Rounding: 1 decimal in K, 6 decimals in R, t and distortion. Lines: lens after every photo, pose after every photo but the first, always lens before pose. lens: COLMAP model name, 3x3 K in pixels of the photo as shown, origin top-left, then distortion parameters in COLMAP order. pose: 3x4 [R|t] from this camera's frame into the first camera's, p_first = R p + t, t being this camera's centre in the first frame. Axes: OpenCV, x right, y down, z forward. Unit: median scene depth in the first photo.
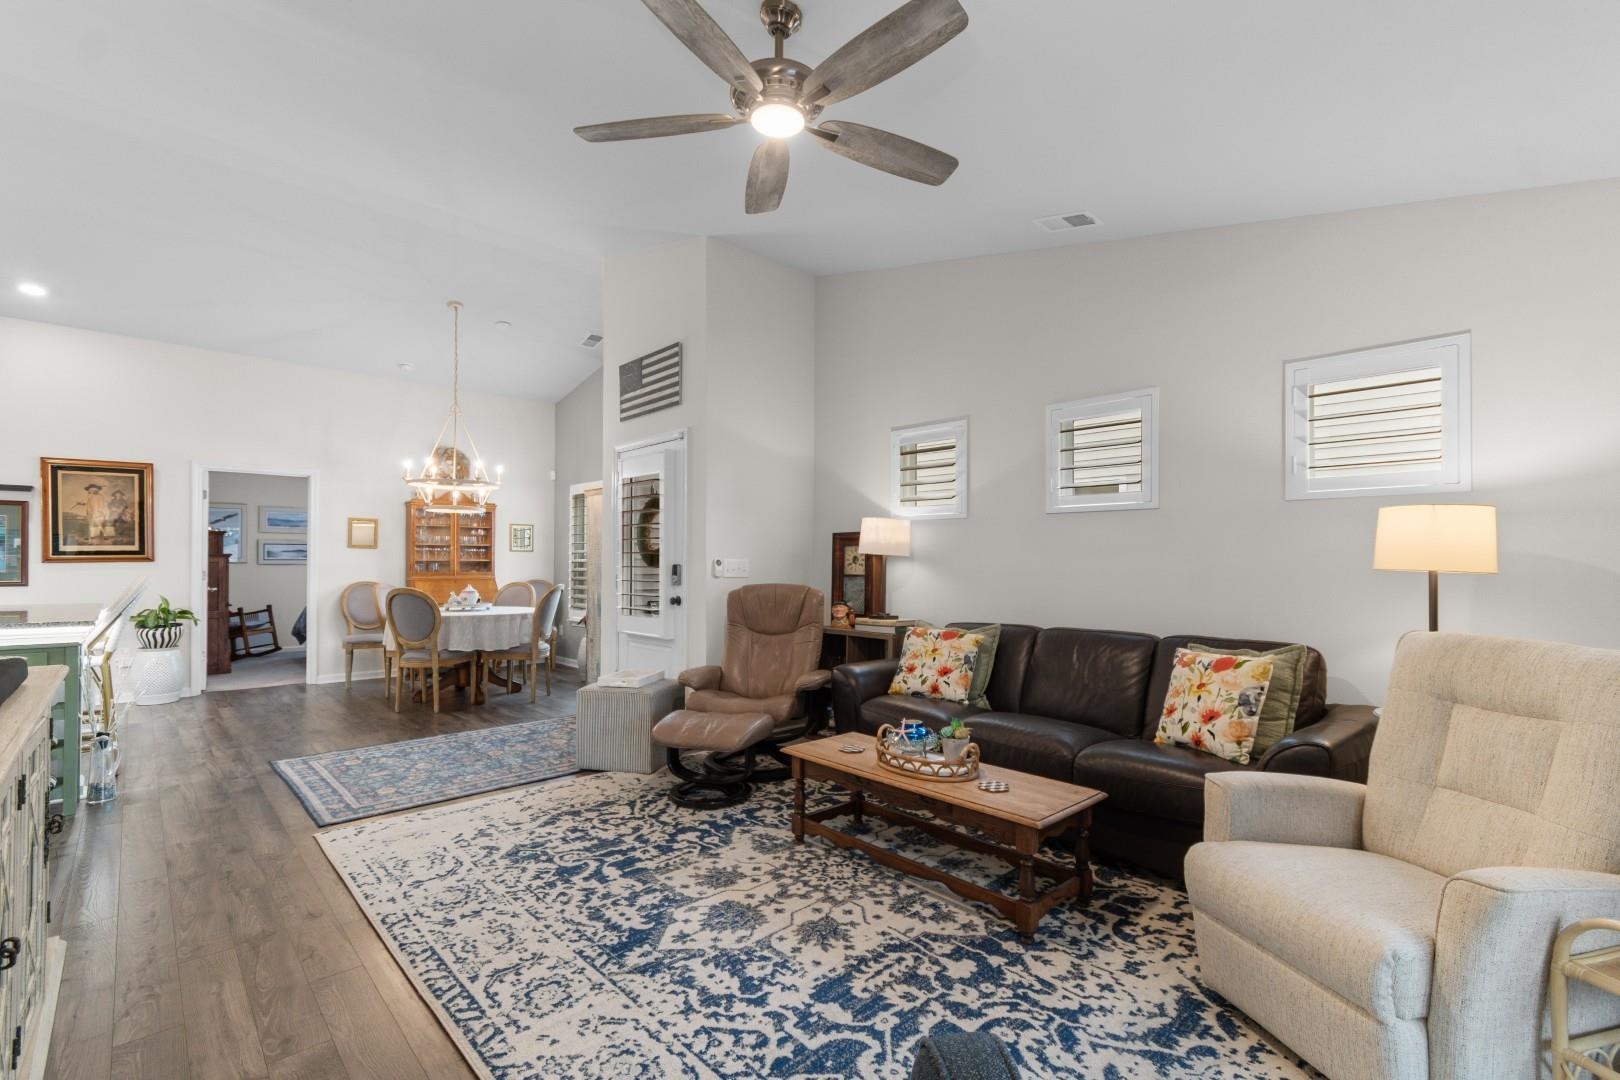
lens RADIAL K [[725.9, 0, 834.7], [0, 725.9, 540.0], [0, 0, 1]] dist [0.002235, -0.000790]
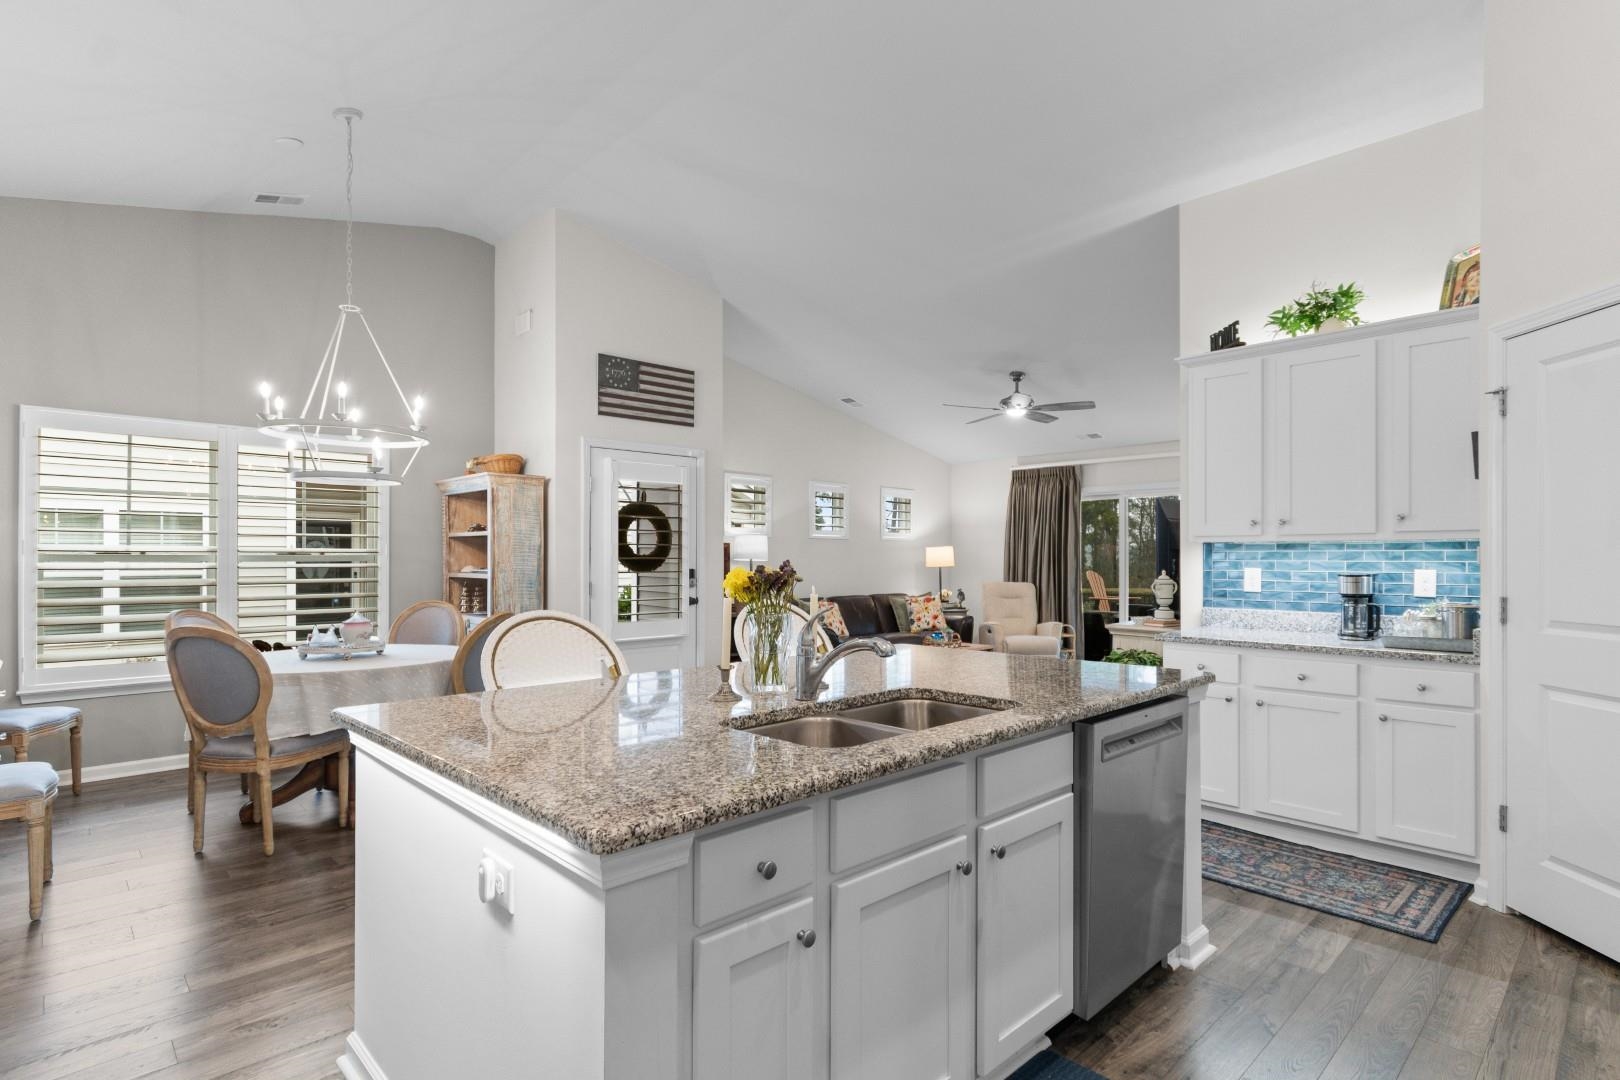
lens RADIAL K [[790.8, 0, 803.0], [0, 790.8, 559.7], [0, 0, 1]] dist [-0.002709, -0.000637]
pose [[0.018800, -0.005331, 0.999809, -2.856925], [-0.032202, 0.999464, 0.005934, 0.011782], [-0.999305, -0.032308, 0.018618, 1.593565]]
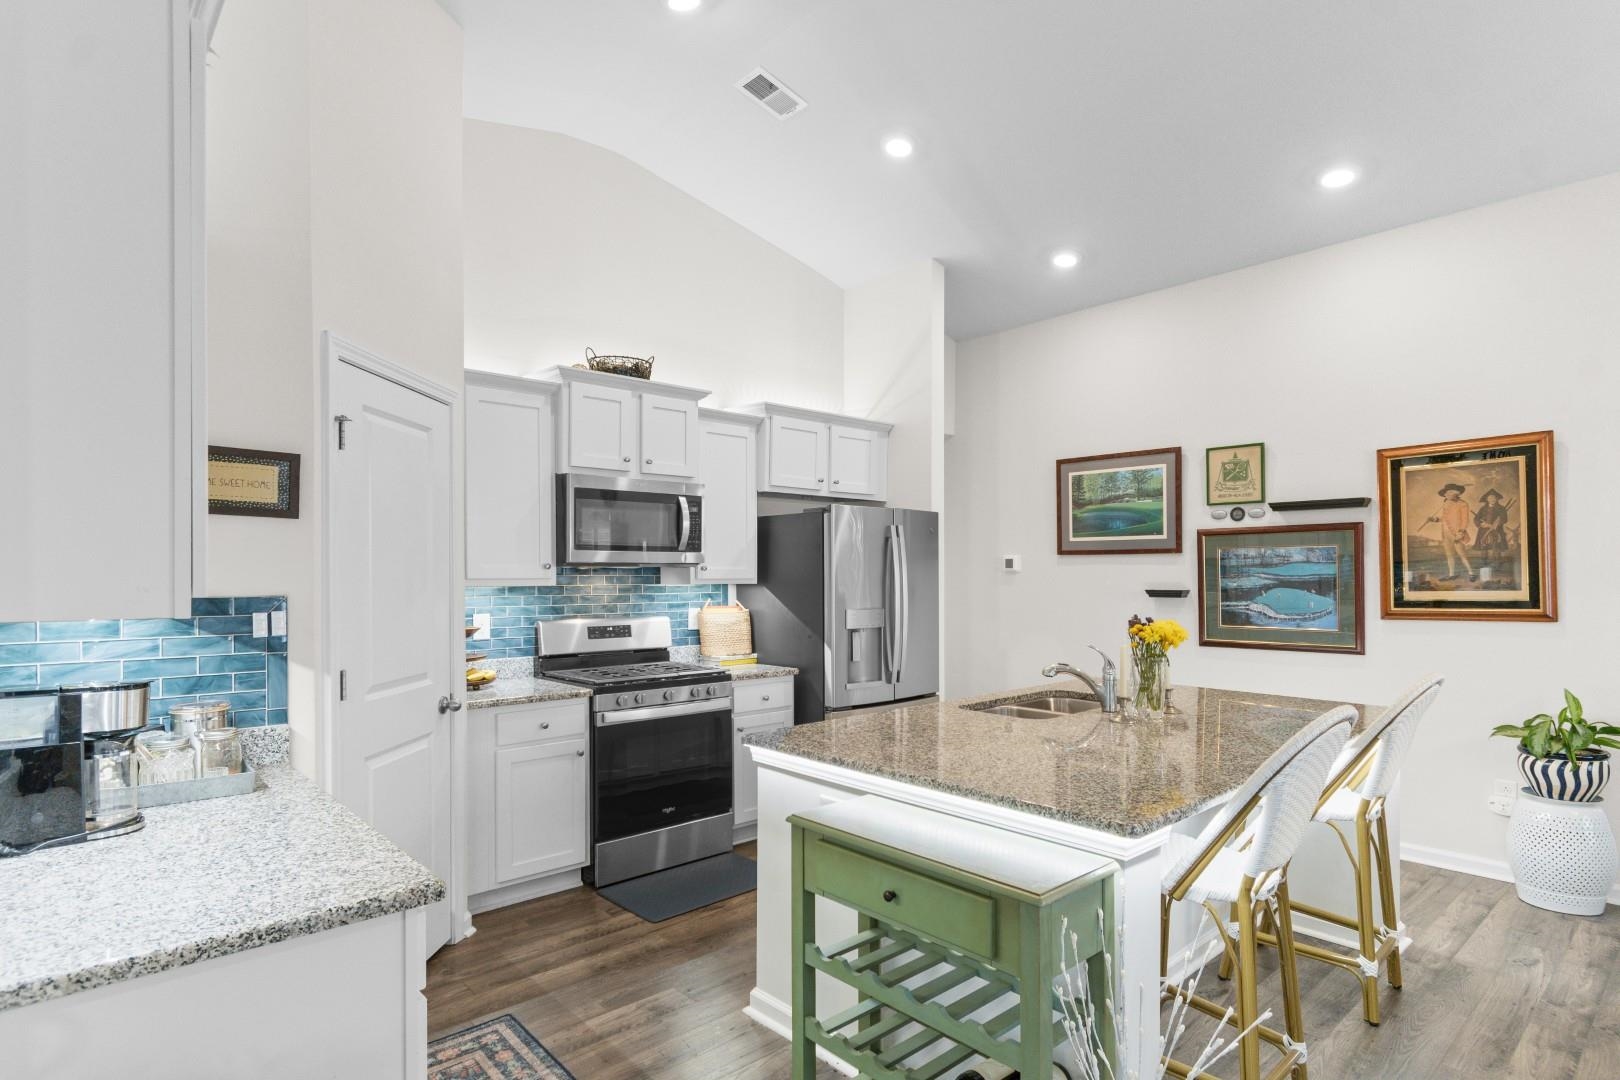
lens RADIAL K [[825.2, 0, 813.1], [0, 825.2, 589.8], [0, 0, 1]] dist [0.001361, -0.000130]
pose [[-0.032762, 0.021967, -0.999222, -0.824195], [0.032957, 0.999239, 0.020887, -0.055351], [0.998920, -0.032247, -0.033461, 1.214330]]
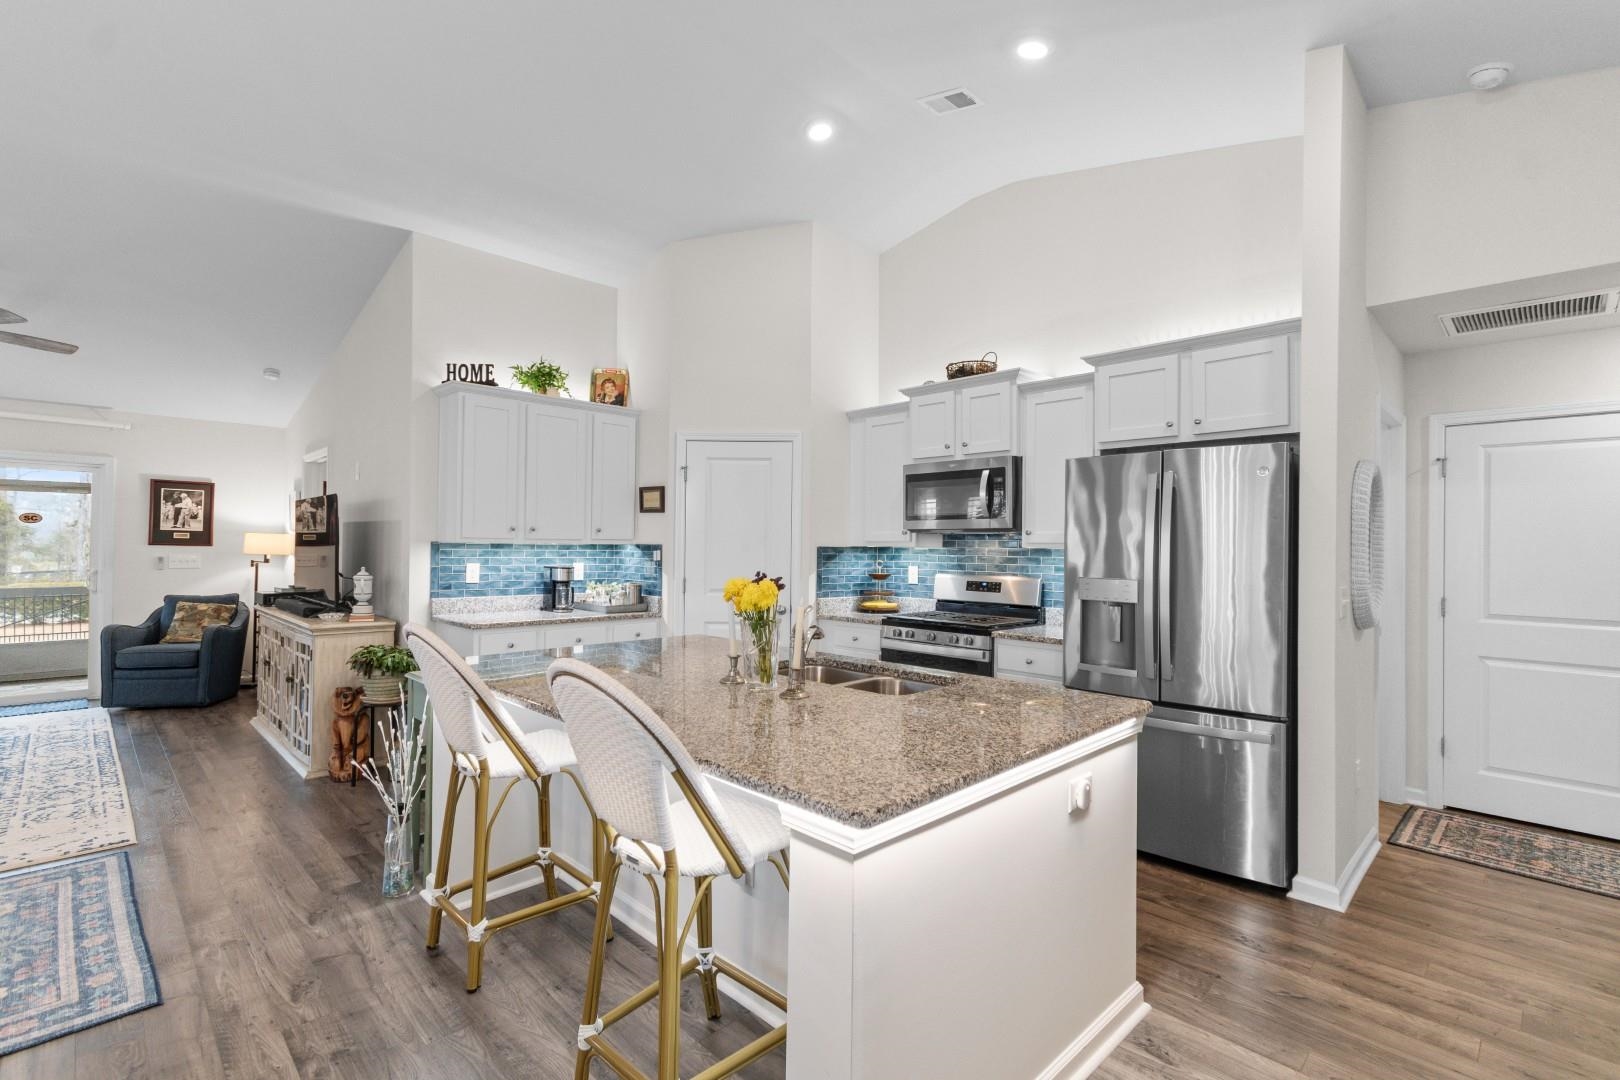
lens RADIAL K [[725.9, 0, 812.3], [0, 725.9, 555.5], [0, 0, 1]] dist [0.002235, -0.000790]
pose [[-0.999682, -0.010724, -0.022811, -2.037065], [-0.010228, 0.999711, -0.021764, 0.019466], [0.023038, -0.021523, -0.999503, 2.550234]]
